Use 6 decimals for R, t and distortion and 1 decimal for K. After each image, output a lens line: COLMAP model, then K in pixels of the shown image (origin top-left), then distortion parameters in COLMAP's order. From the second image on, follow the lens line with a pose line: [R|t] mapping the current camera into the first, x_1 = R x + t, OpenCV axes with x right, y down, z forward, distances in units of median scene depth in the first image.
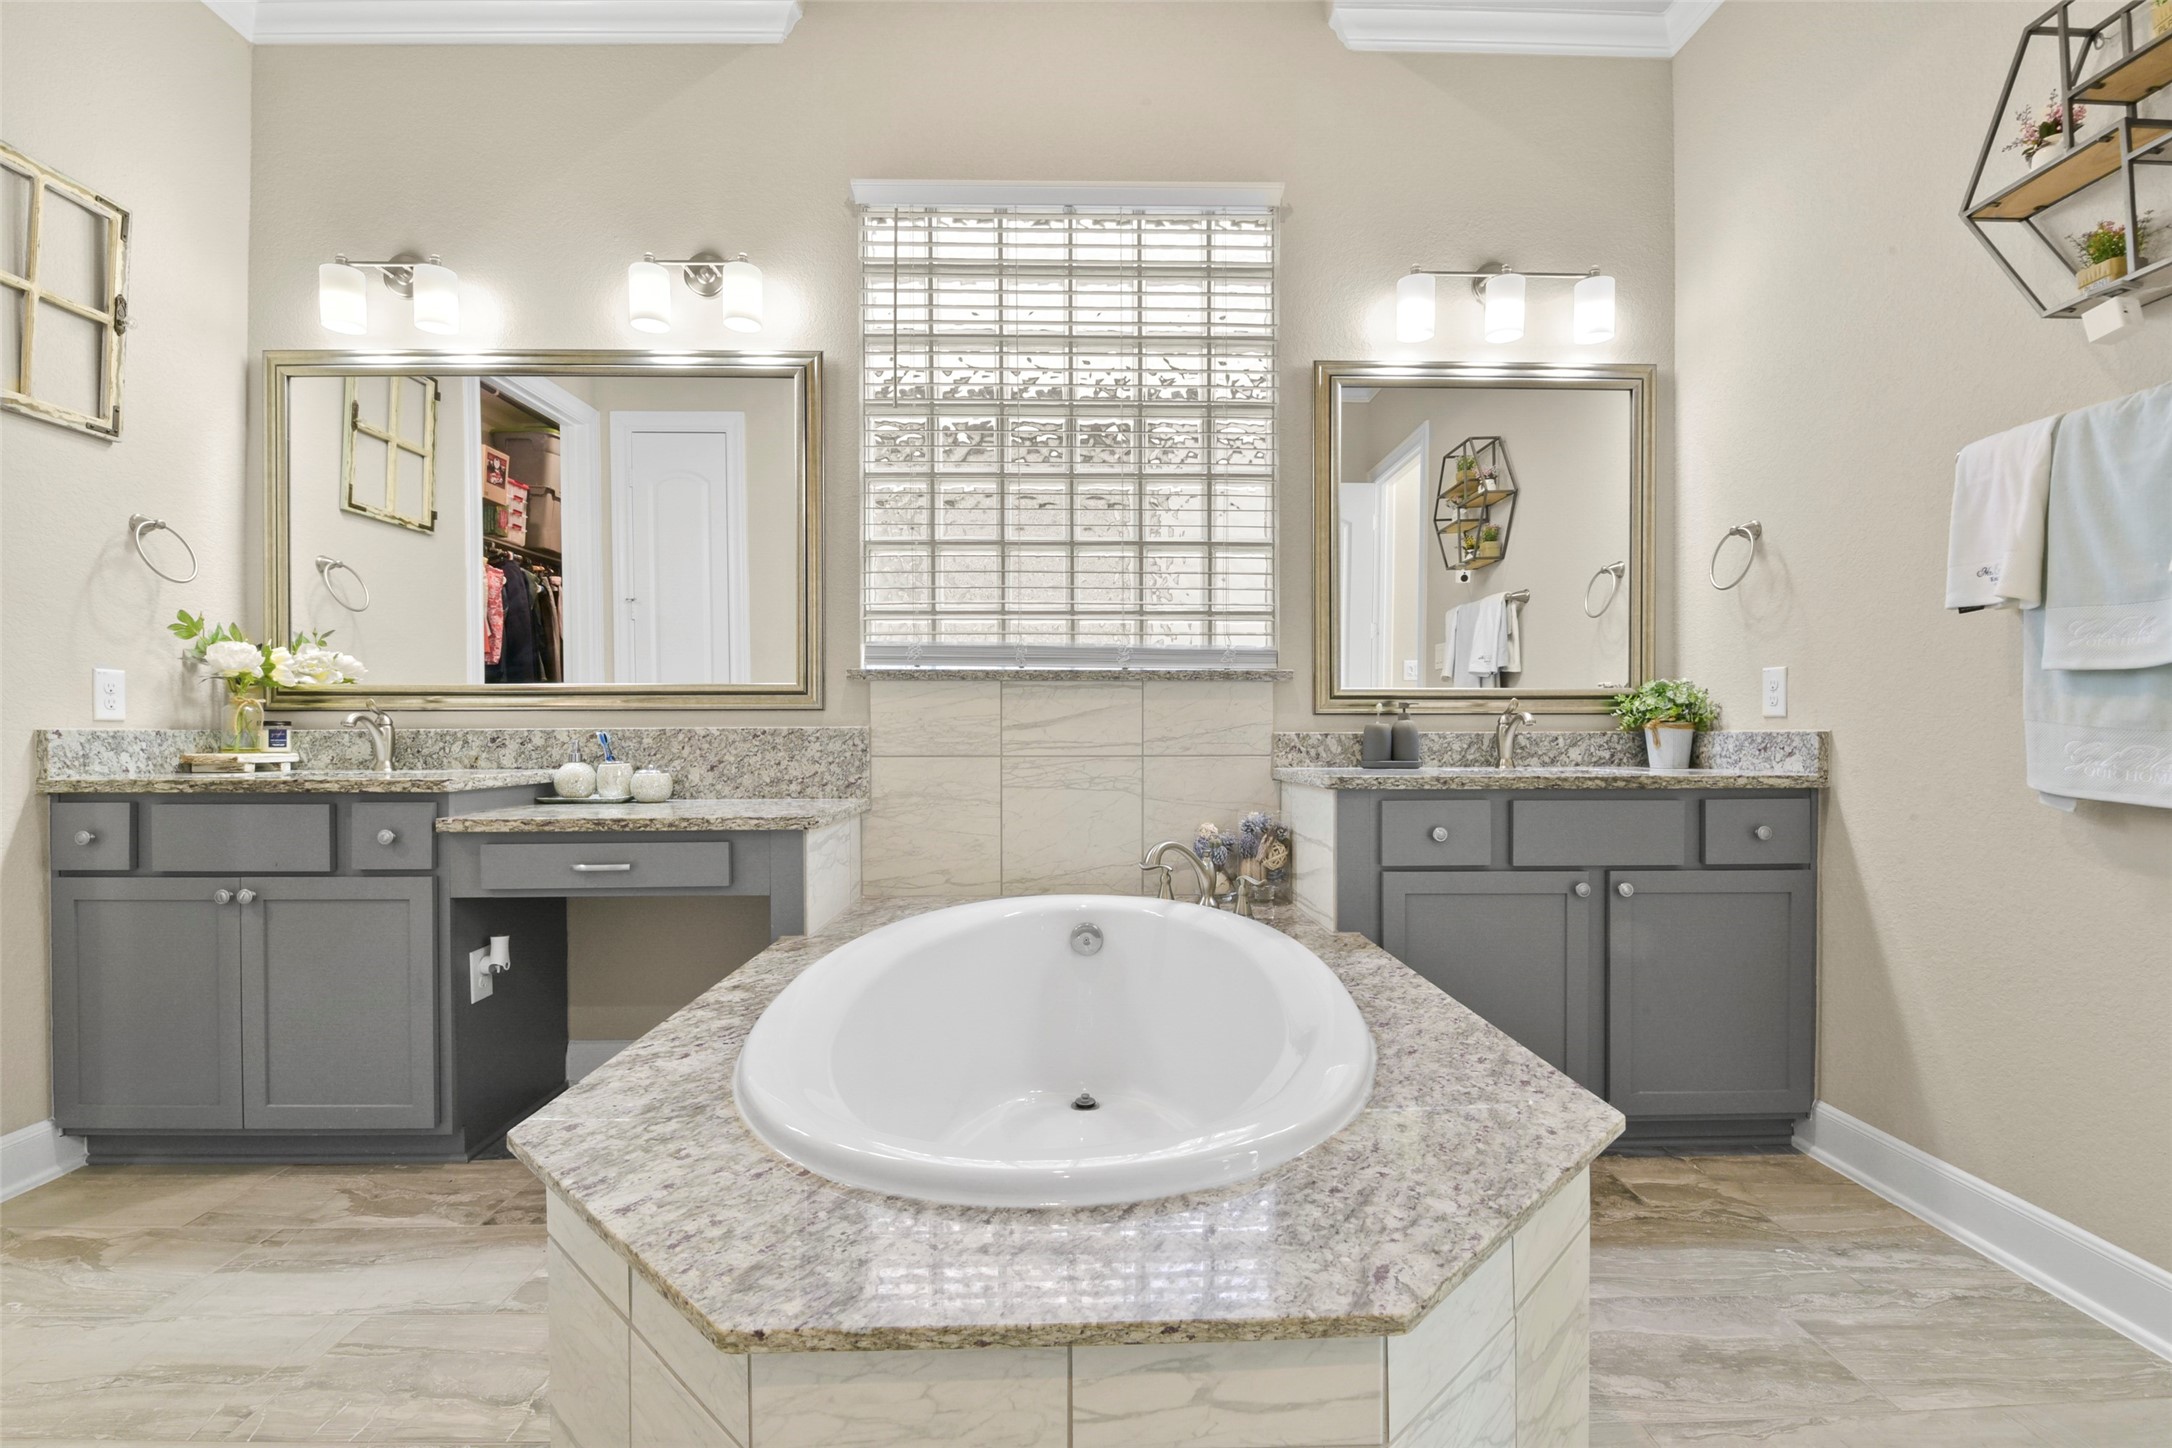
lens RADIAL K [[952.7, 0, 1097.8], [0, 952.7, 736.4], [0, 0, 1]] dist [-0.001481, -0.009759]
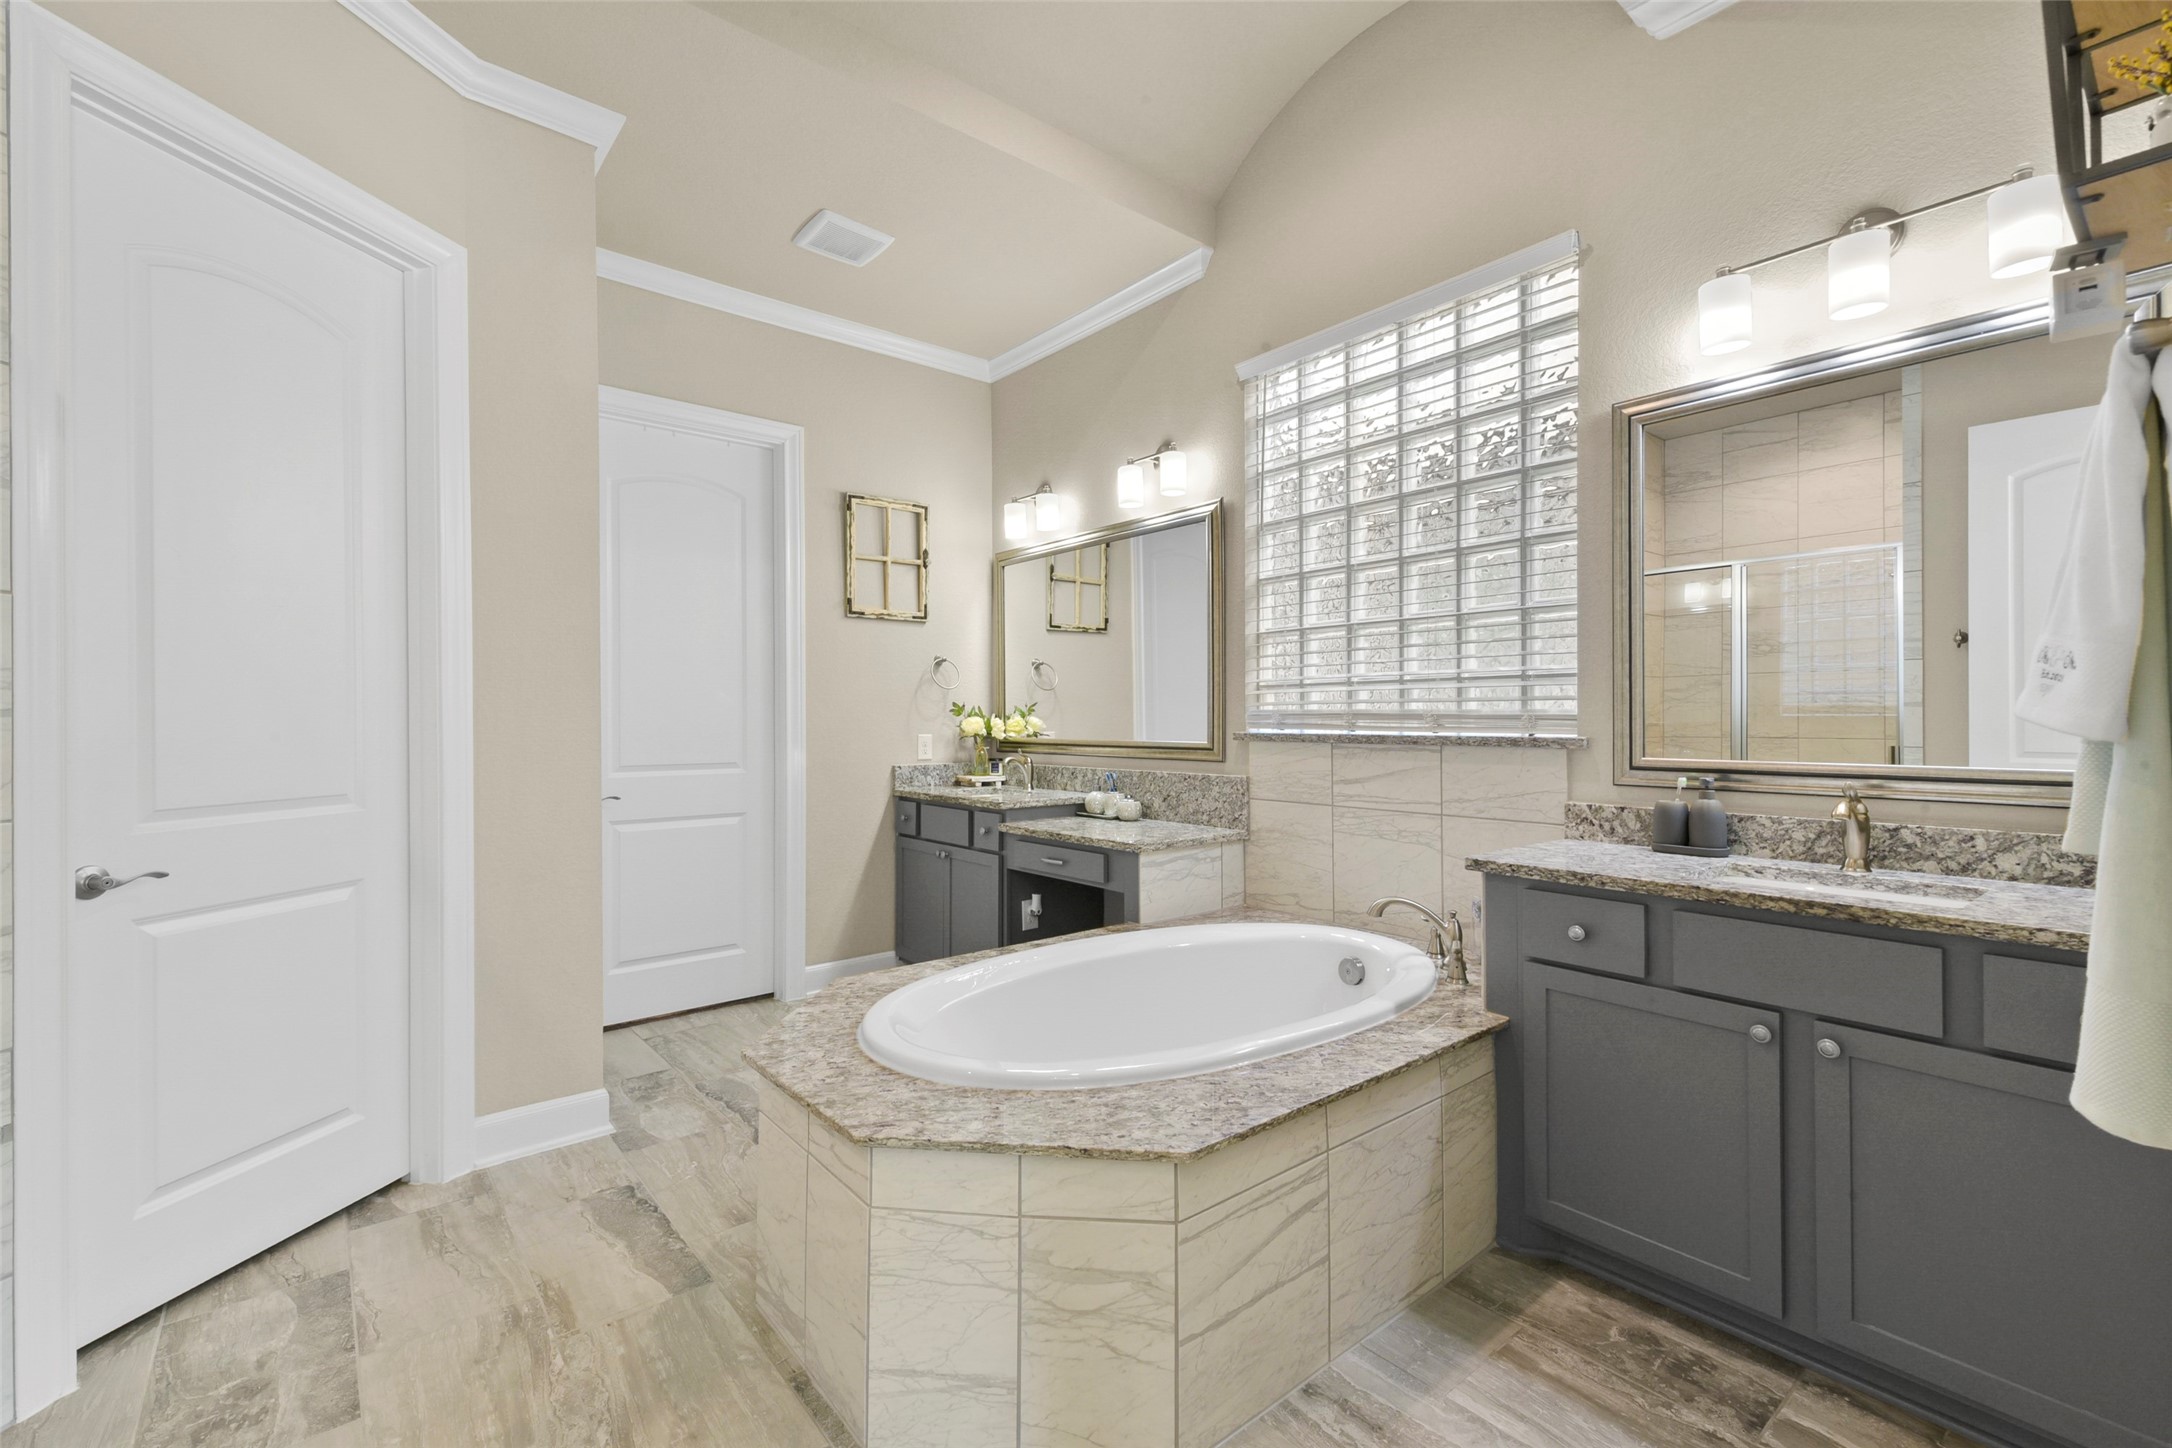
lens RADIAL K [[927.8, 0, 1090.9], [0, 927.8, 714.5], [0, 0, 1]] dist [0.015107, -0.000152]
pose [[0.618175, -0.004542, -0.786027, 0.645766], [-0.000383, 0.999981, -0.006080, -0.088921], [0.786040, 0.004060, 0.618162, 0.037085]]
